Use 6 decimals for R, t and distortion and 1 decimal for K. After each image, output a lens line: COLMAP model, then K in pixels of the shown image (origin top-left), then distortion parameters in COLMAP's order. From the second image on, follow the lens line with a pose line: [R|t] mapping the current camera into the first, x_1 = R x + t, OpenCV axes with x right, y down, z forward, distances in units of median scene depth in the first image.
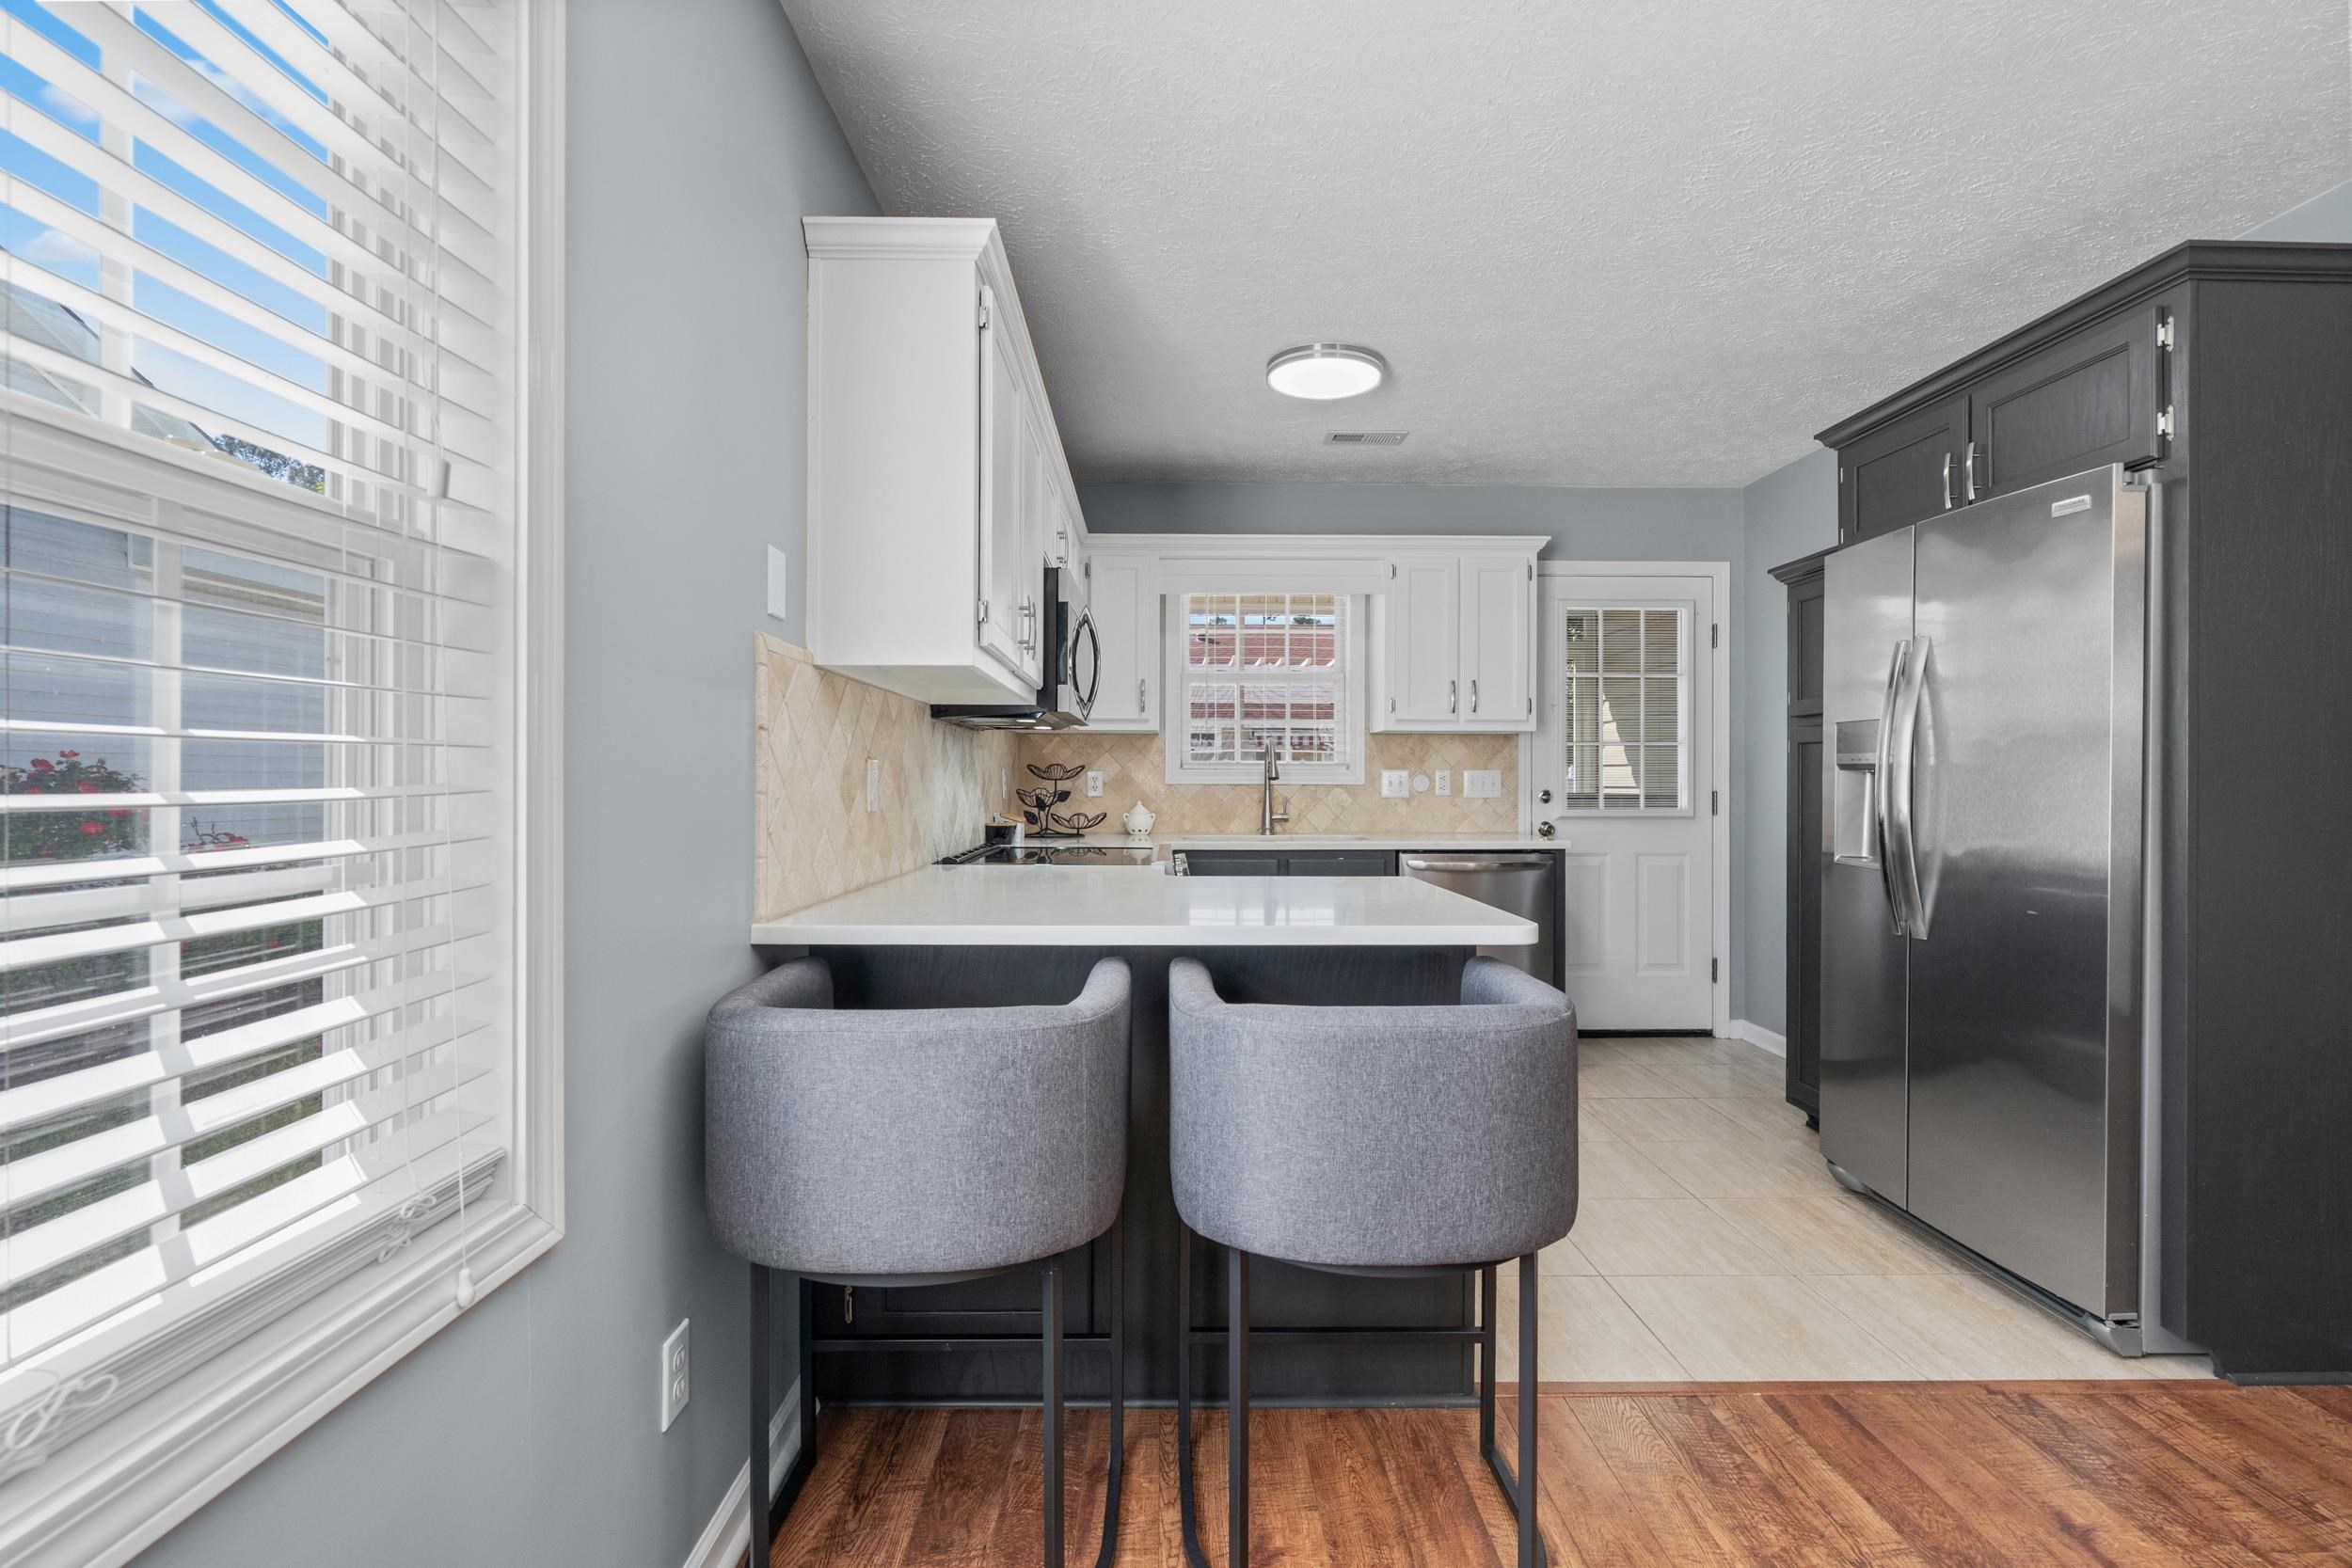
lens RADIAL K [[1068.0, 0, 1176.0], [0, 1068.0, 784.0], [0, 0, 1]] dist [-0.001816, 0.000122]
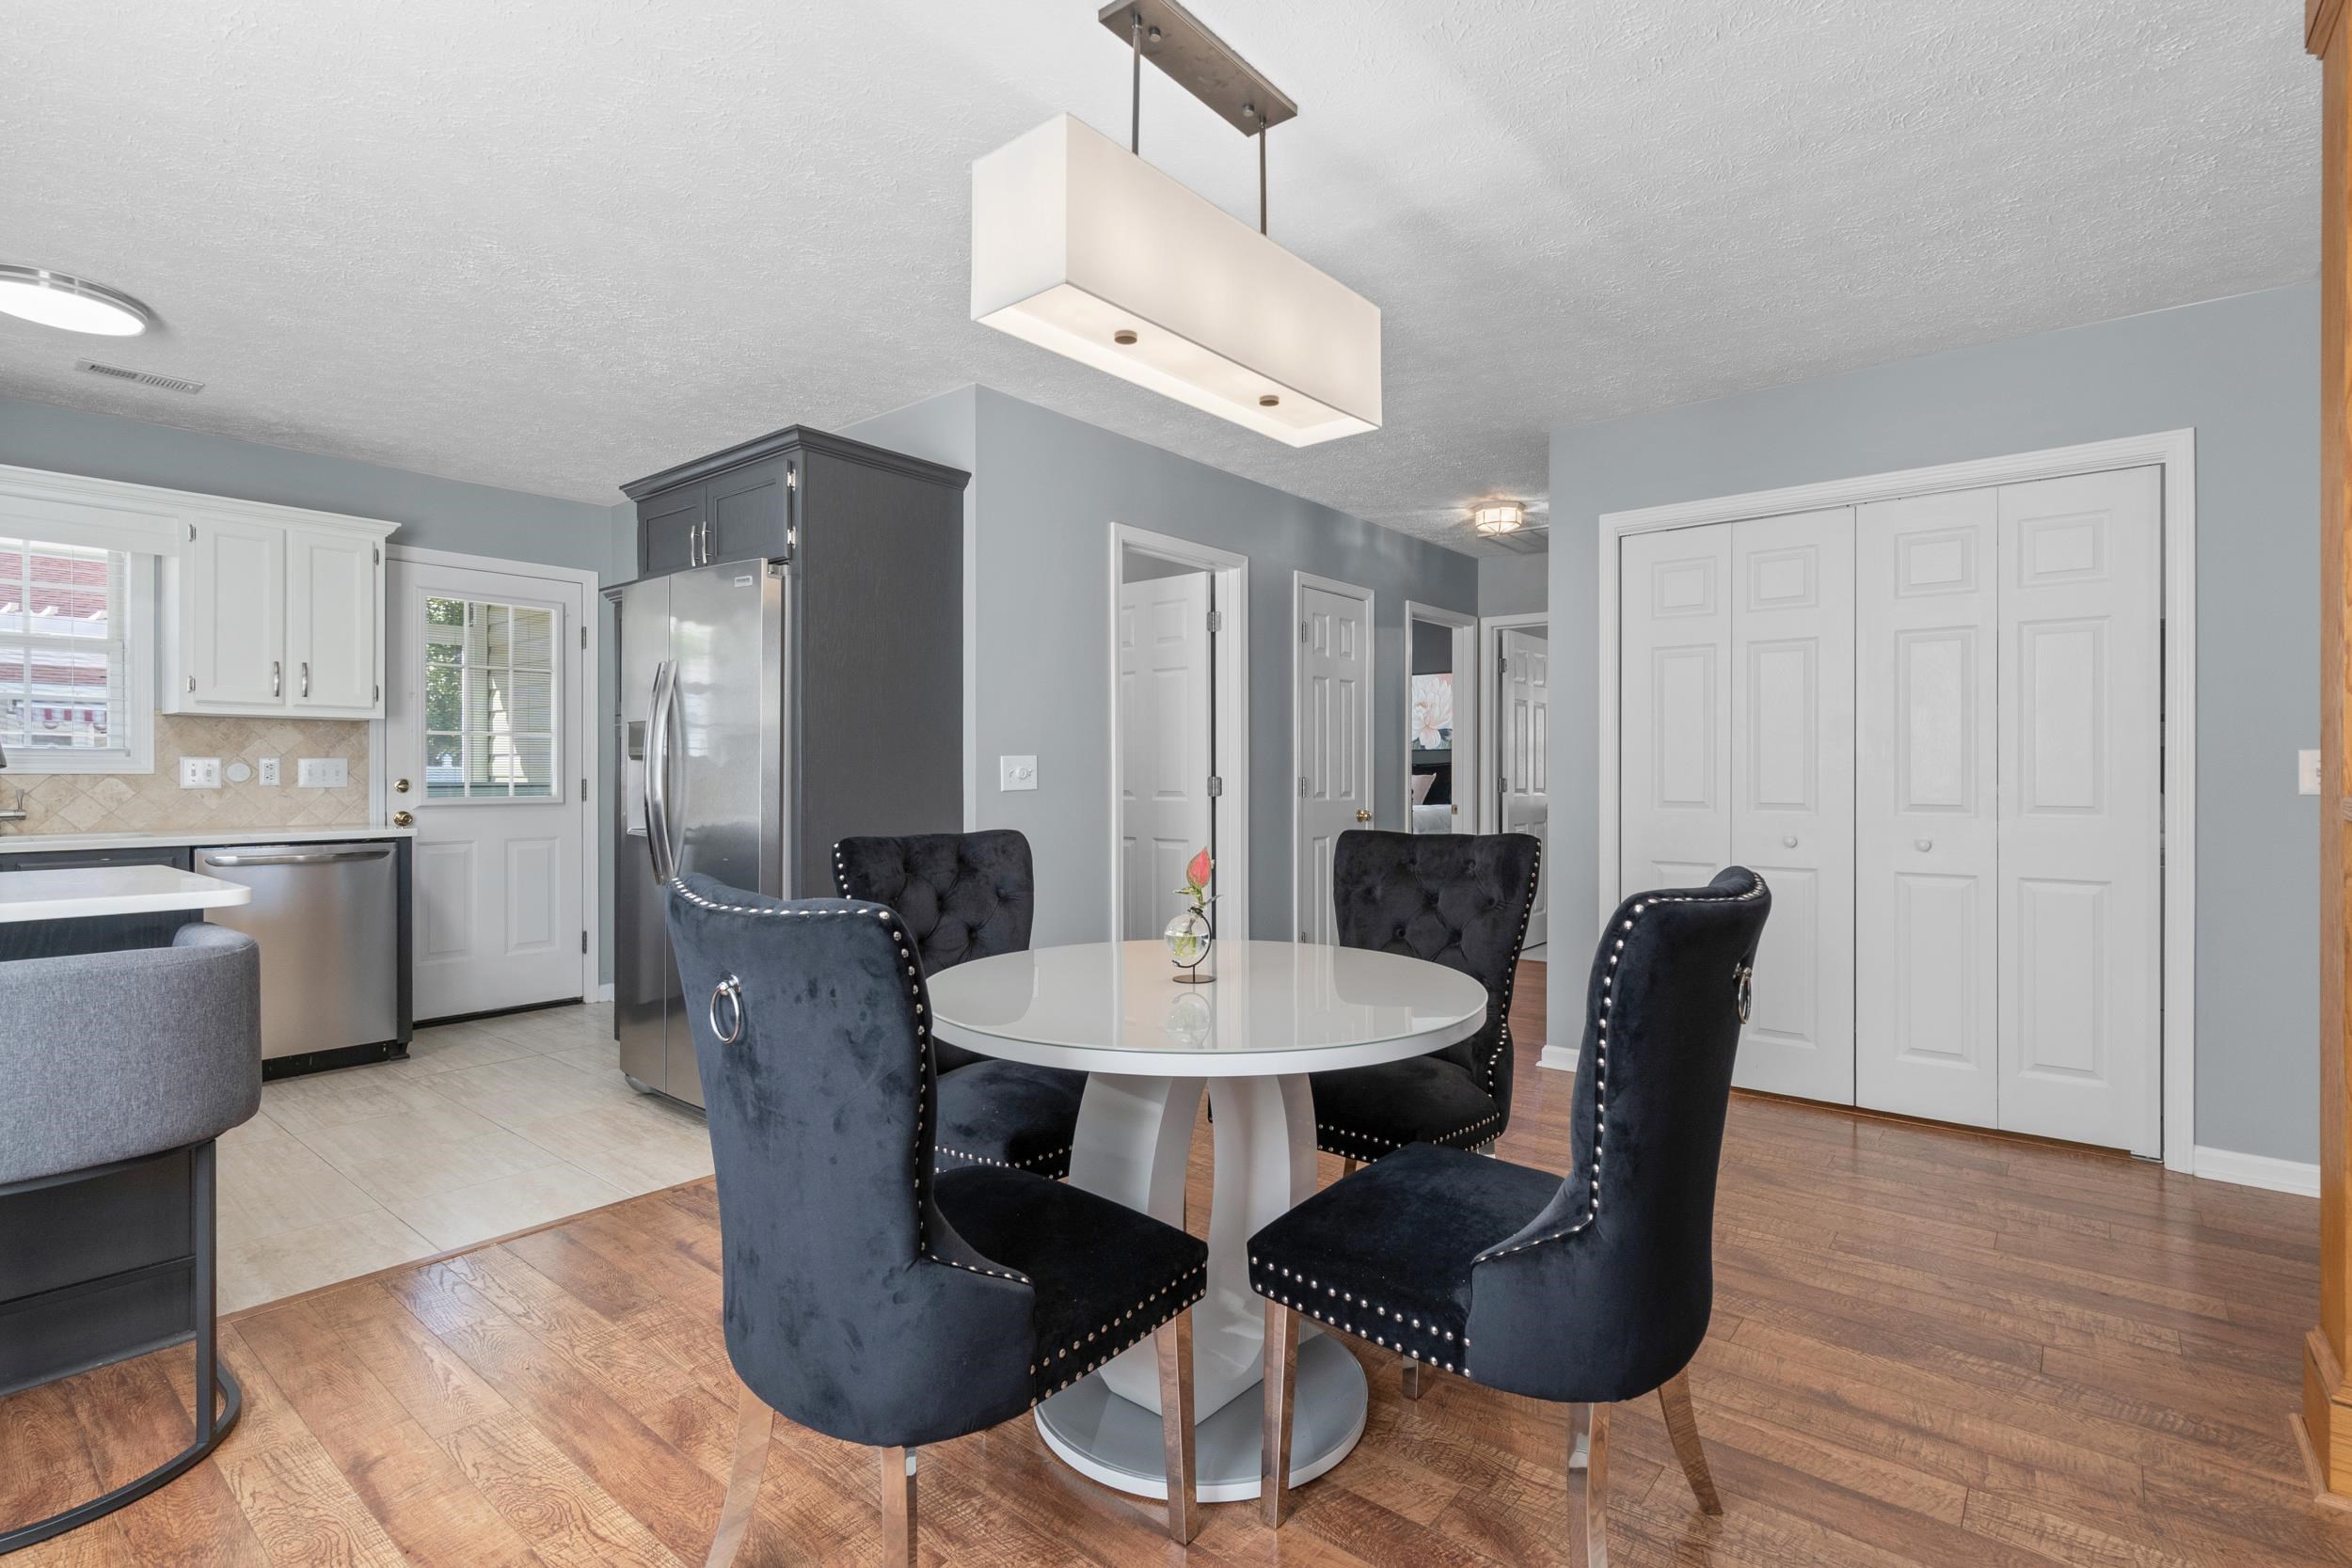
lens RADIAL K [[1116.6, 0, 1182.0], [0, 1116.6, 776.5], [0, 0, 1]] dist [-0.000745, -0.000675]
pose [[0.643659, -0.003831, 0.765303, 0.031640], [0.003534, 0.999992, 0.002033, 0.005350], [-0.765304, 0.001396, 0.643667, -0.304635]]
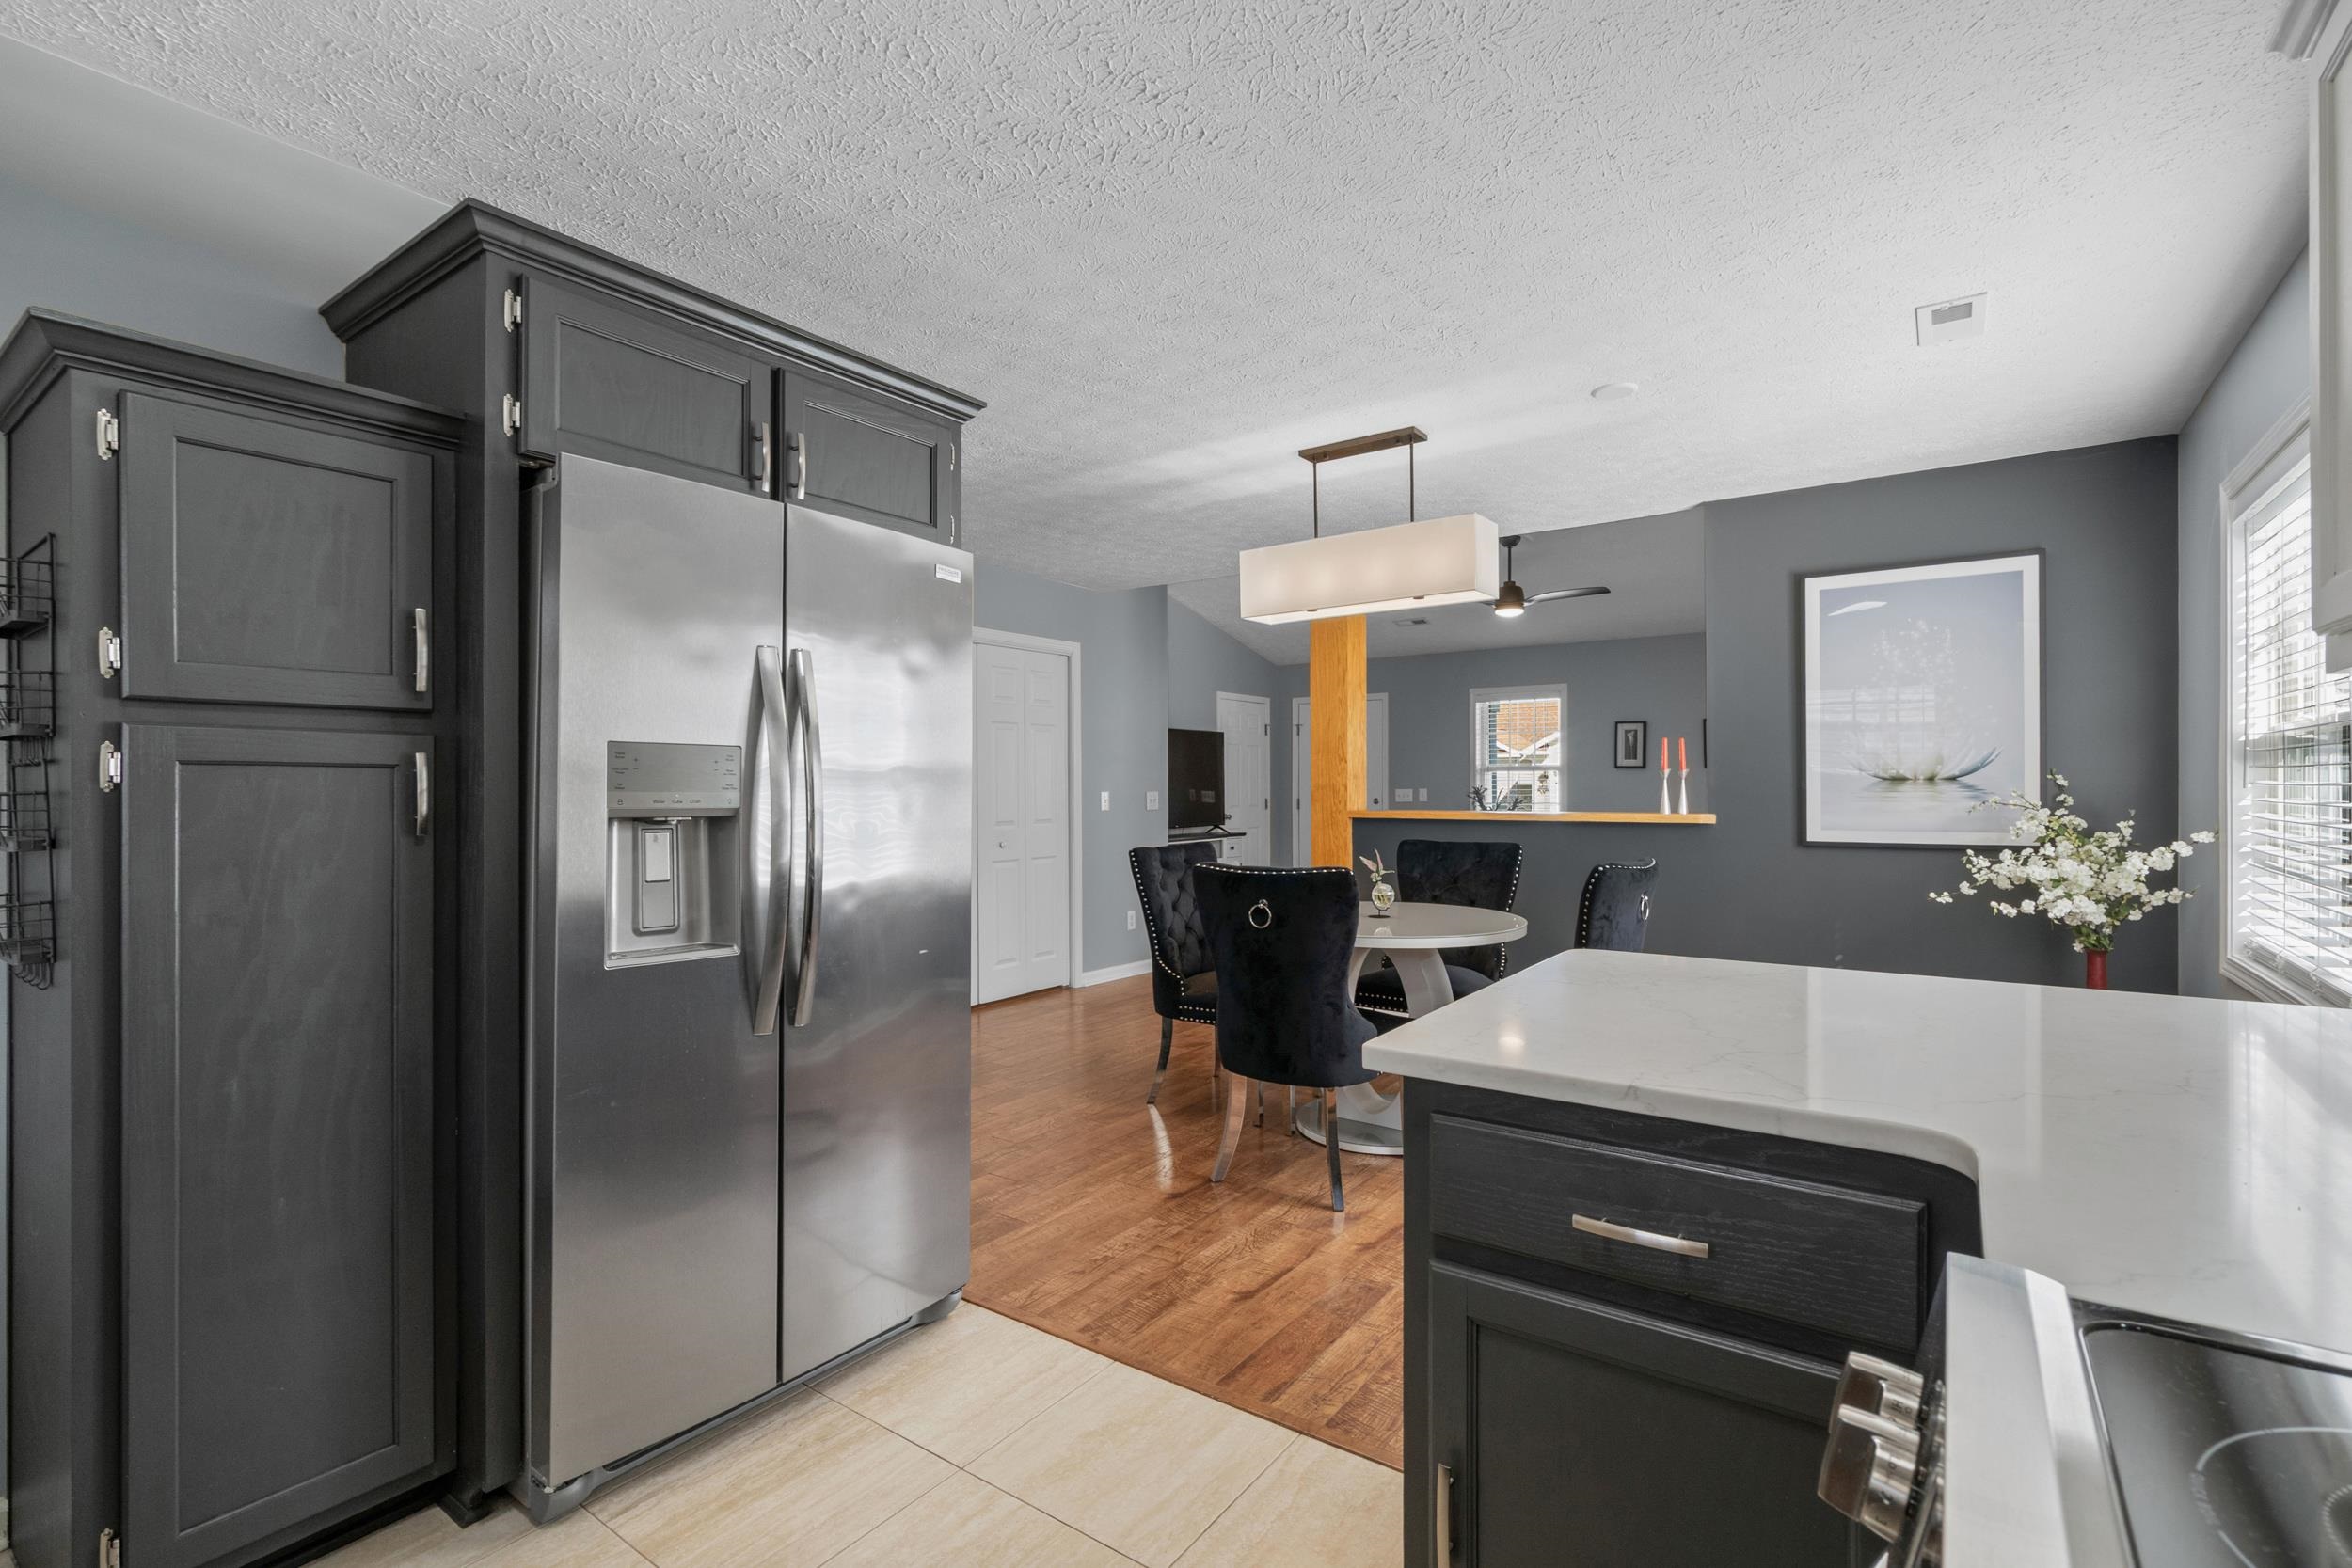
lens RADIAL K [[1068.0, 0, 1176.0], [0, 1068.0, 784.0], [0, 0, 1]] dist [-0.001816, 0.000122]
pose [[-0.802884, 0.003611, 0.596124, -0.007947], [0.005935, 0.999981, 0.001937, -0.028999], [-0.596106, 0.005093, -0.802890, 1.159134]]
